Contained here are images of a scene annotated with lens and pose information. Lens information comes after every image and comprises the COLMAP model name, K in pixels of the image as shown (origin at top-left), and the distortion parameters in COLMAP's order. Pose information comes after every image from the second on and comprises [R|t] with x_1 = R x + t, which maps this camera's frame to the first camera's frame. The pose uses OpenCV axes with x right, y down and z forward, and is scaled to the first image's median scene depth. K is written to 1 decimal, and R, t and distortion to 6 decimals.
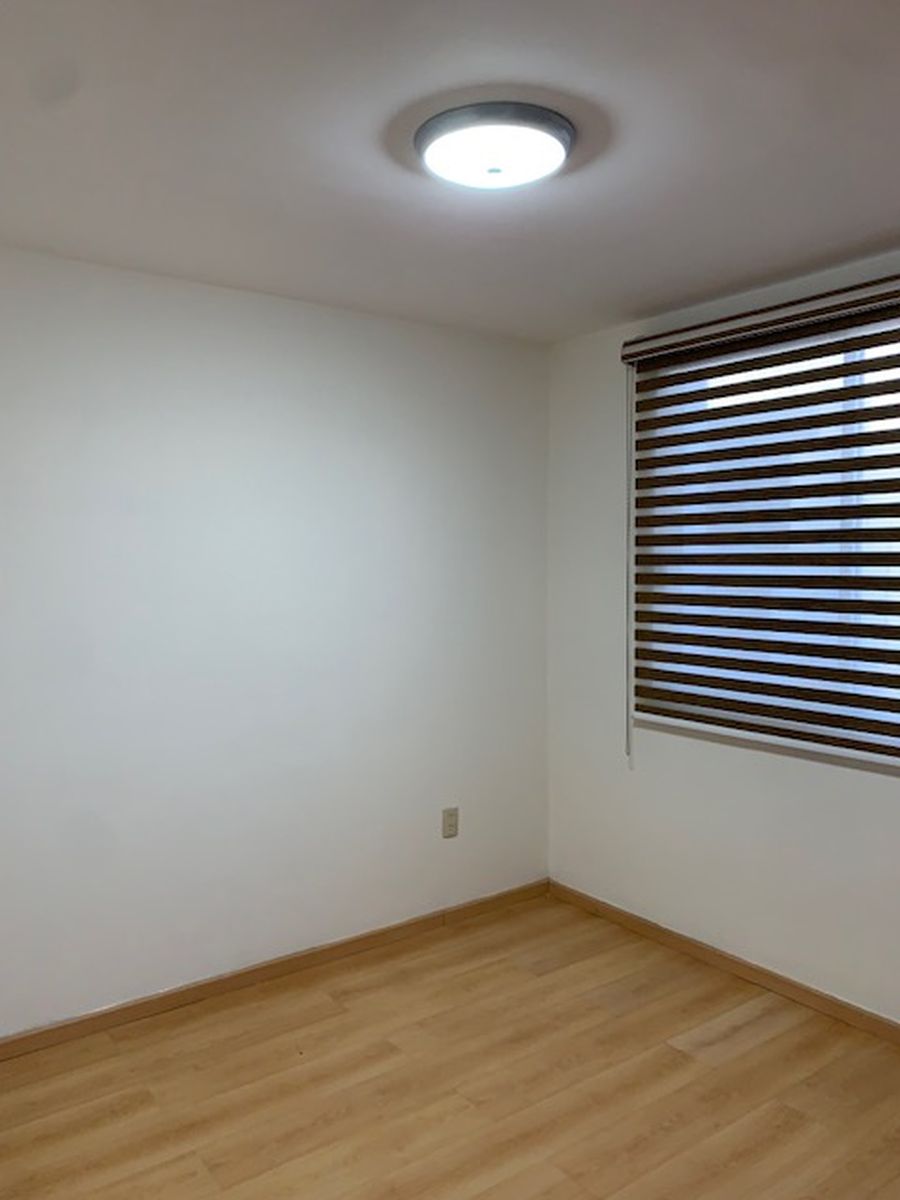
lens RADIAL K [[926.7, 0, 448.5], [0, 926.7, 594.5], [0, 0, 1]] dist [0.000221, -0.000167]
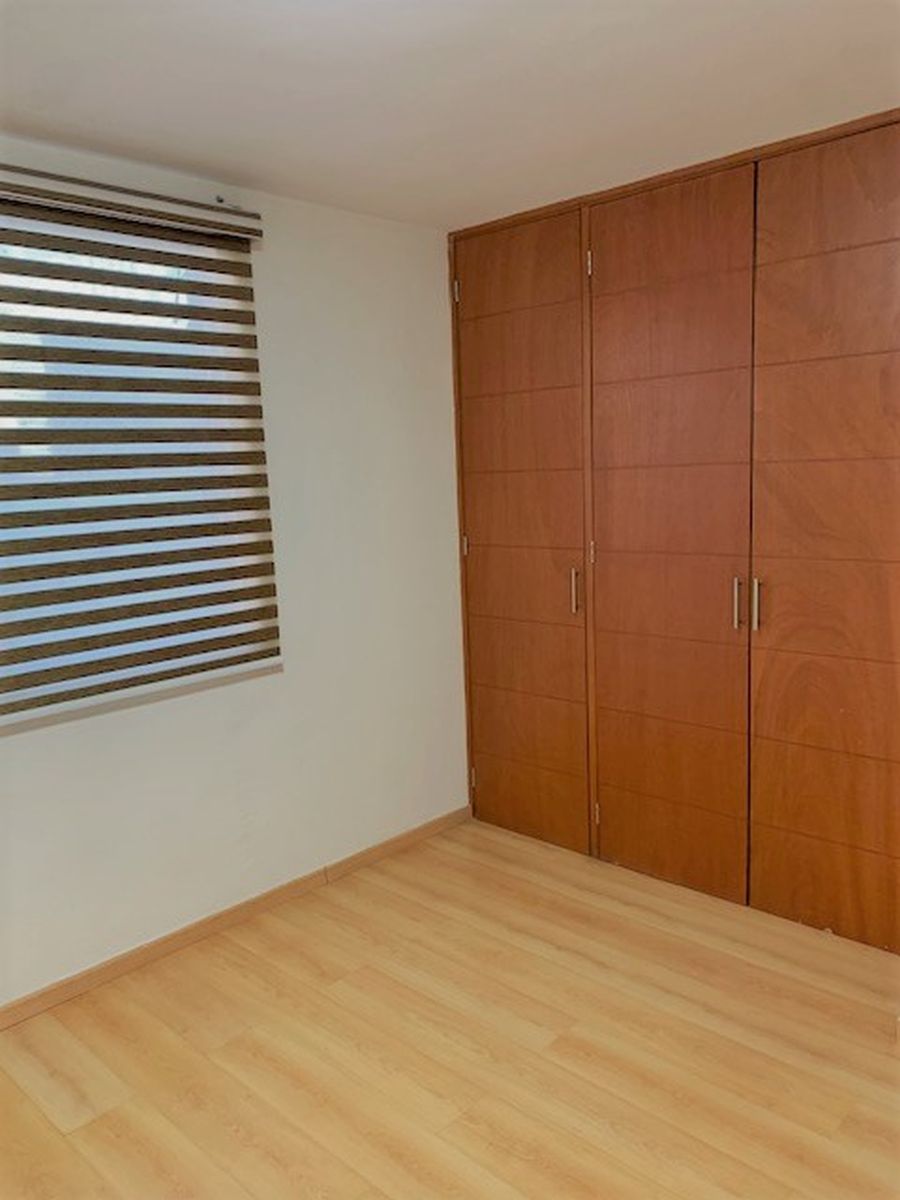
lens RADIAL K [[926.7, 0, 448.5], [0, 926.7, 594.5], [0, 0, 1]] dist [0.000221, -0.000167]
pose [[-0.171038, -0.125153, 0.977283, -0.533459], [0.083583, 0.986481, 0.140959, -0.034043], [-0.981713, 0.105794, -0.158265, 0.812459]]
